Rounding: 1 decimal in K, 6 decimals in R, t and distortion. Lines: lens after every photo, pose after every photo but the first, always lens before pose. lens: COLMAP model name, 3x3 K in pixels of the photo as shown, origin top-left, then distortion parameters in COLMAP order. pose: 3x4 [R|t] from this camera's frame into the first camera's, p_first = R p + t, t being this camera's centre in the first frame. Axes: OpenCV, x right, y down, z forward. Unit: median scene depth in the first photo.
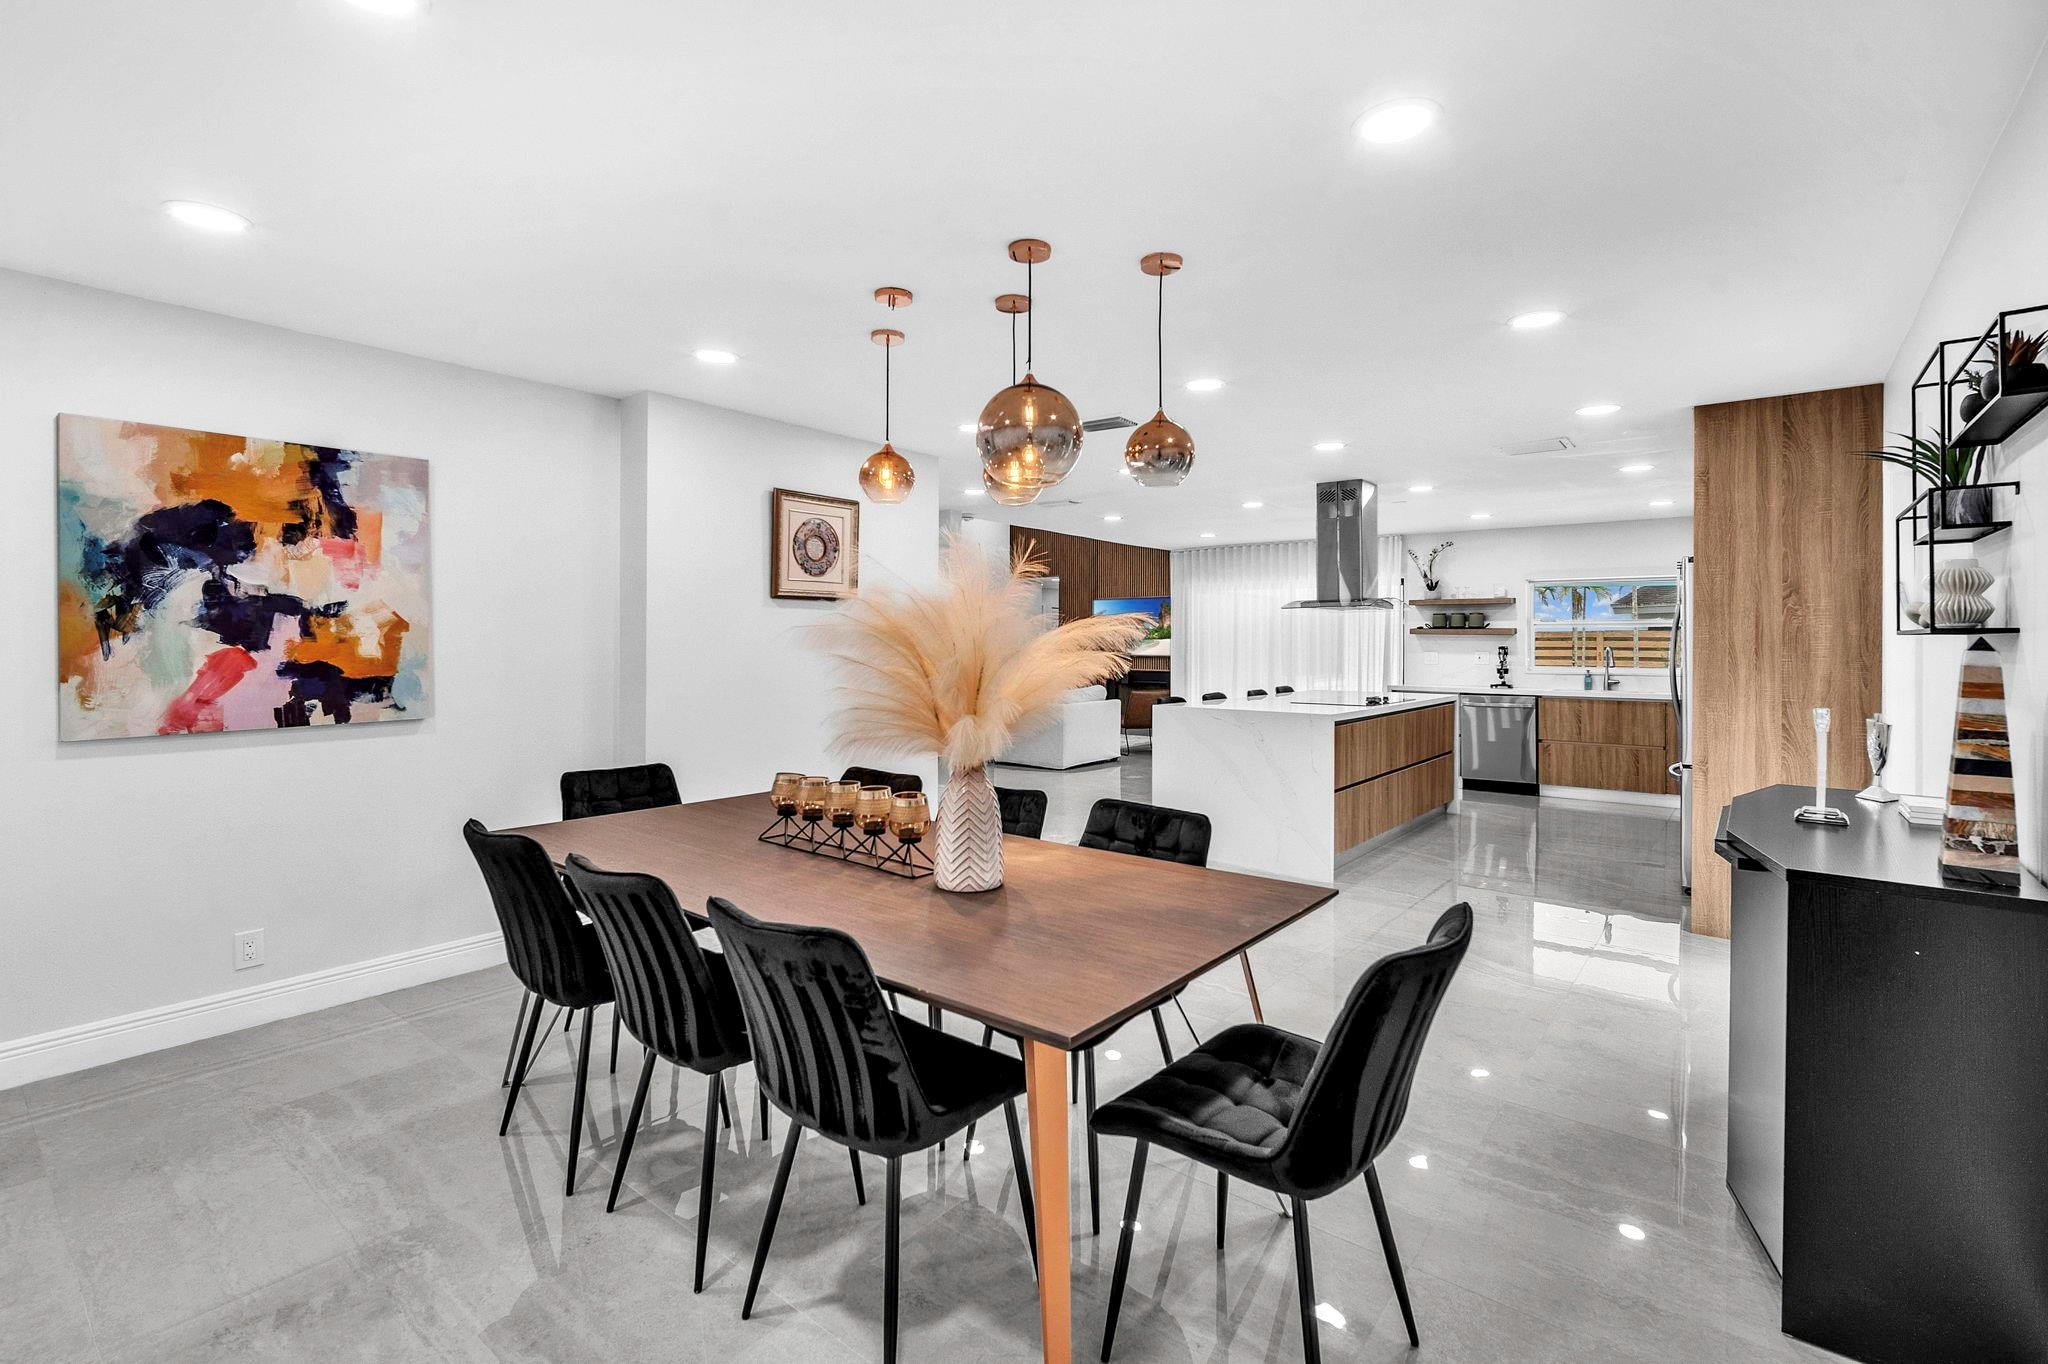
lens RADIAL K [[899.7, 0, 1044.0], [0, 899.7, 661.9], [0, 0, 1]] dist [-0.011994, 0.003060]
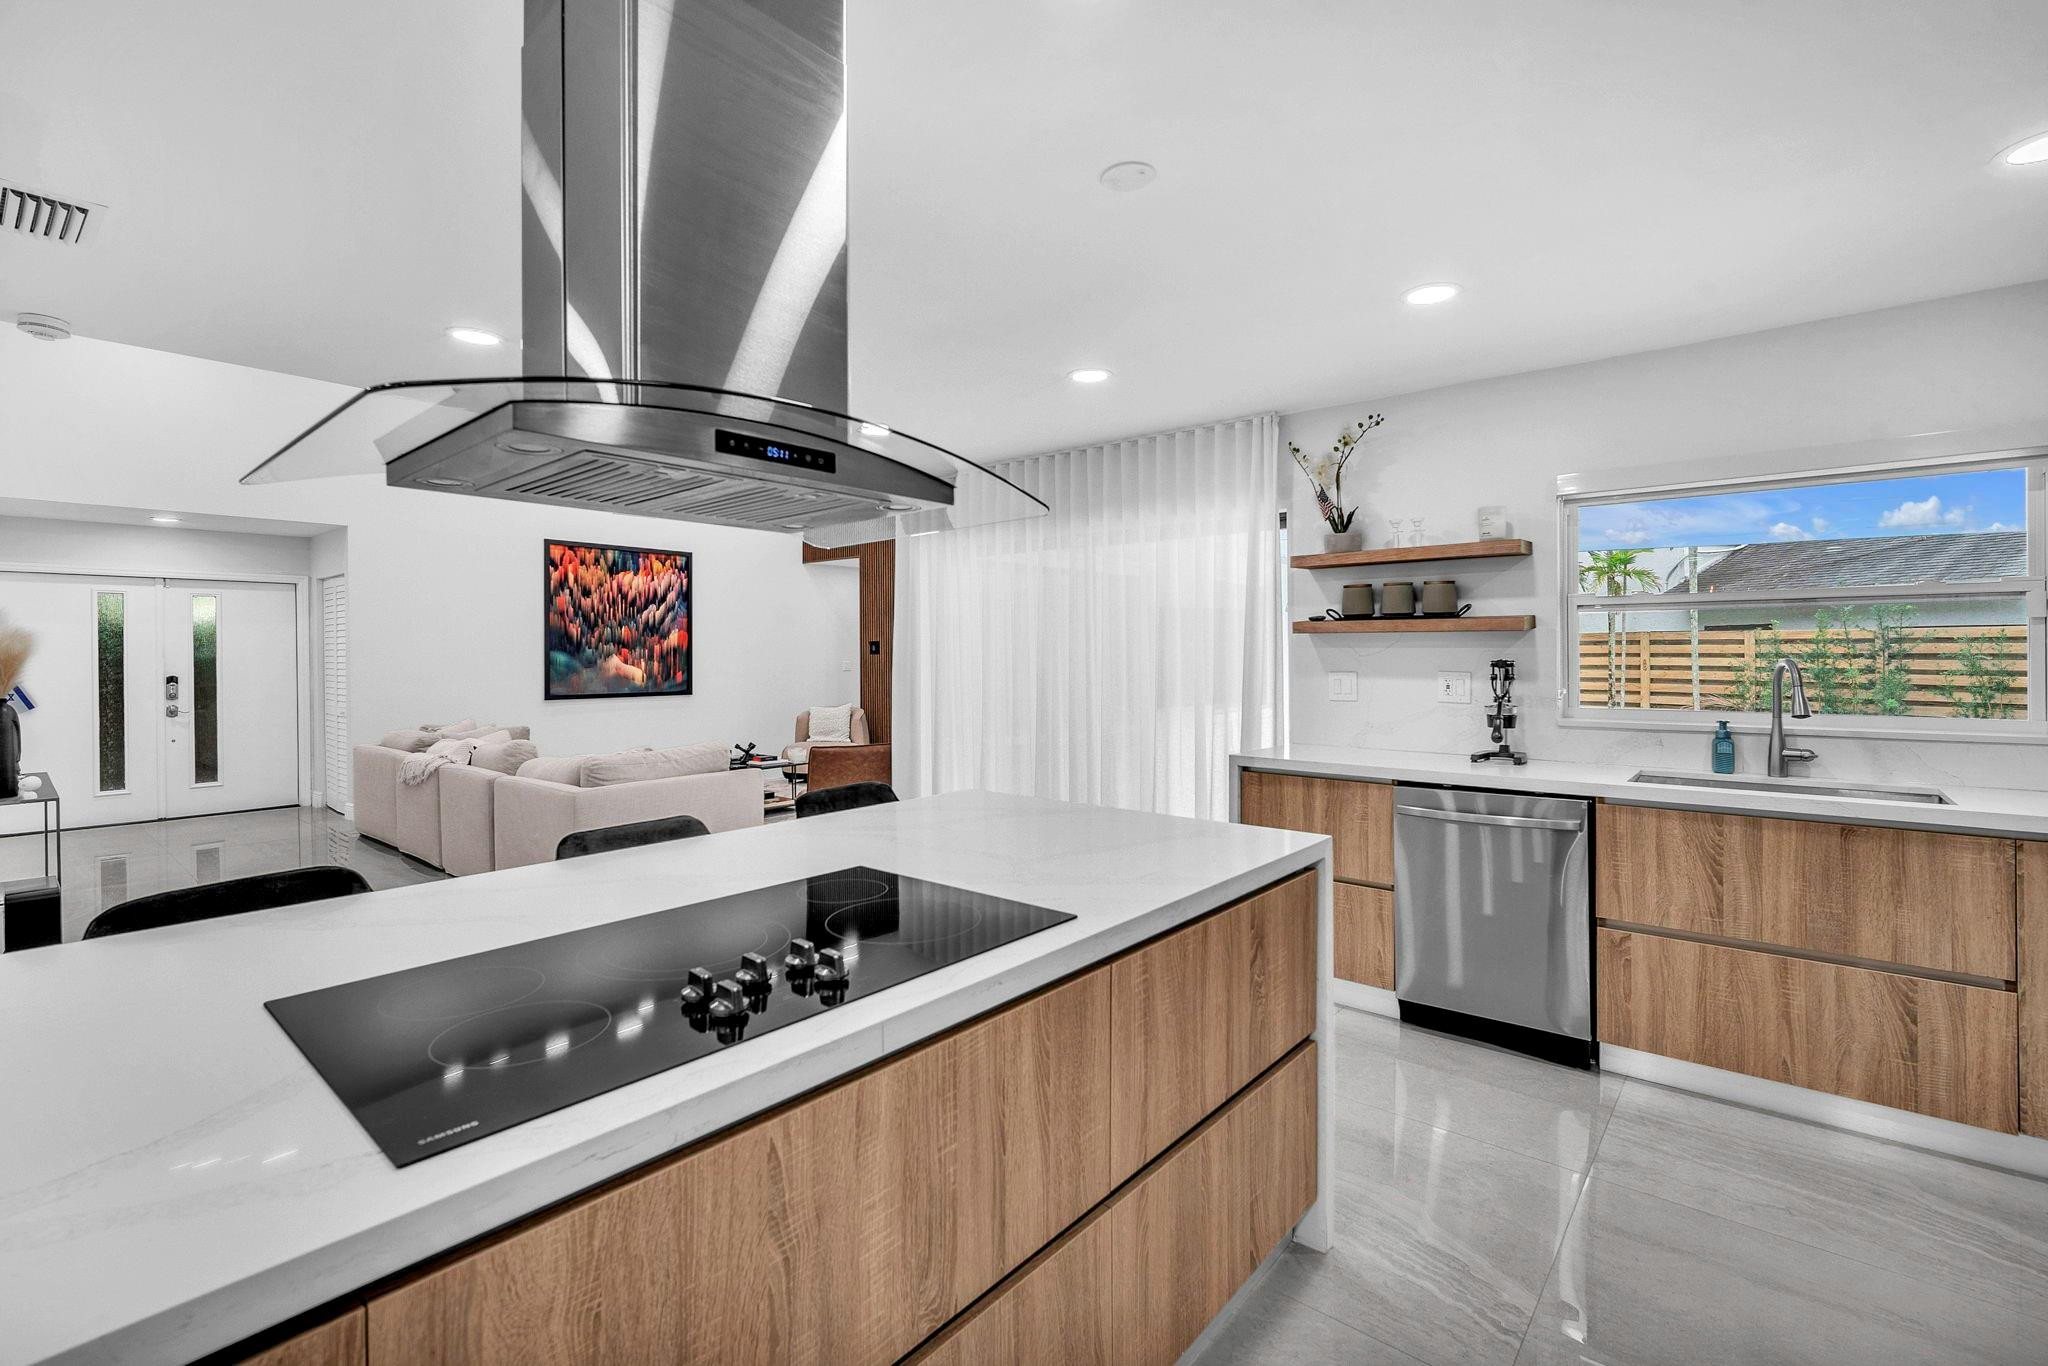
lens RADIAL K [[899.7, 0, 1030.7], [0, 899.7, 665.3], [0, 0, 1]] dist [-0.011994, 0.003060]
pose [[0.999617, -0.000698, -0.027663, 0.308576], [0.000674, 0.999999, -0.000878, -0.015065], [0.027663, 0.000859, 0.999617, 0.586068]]
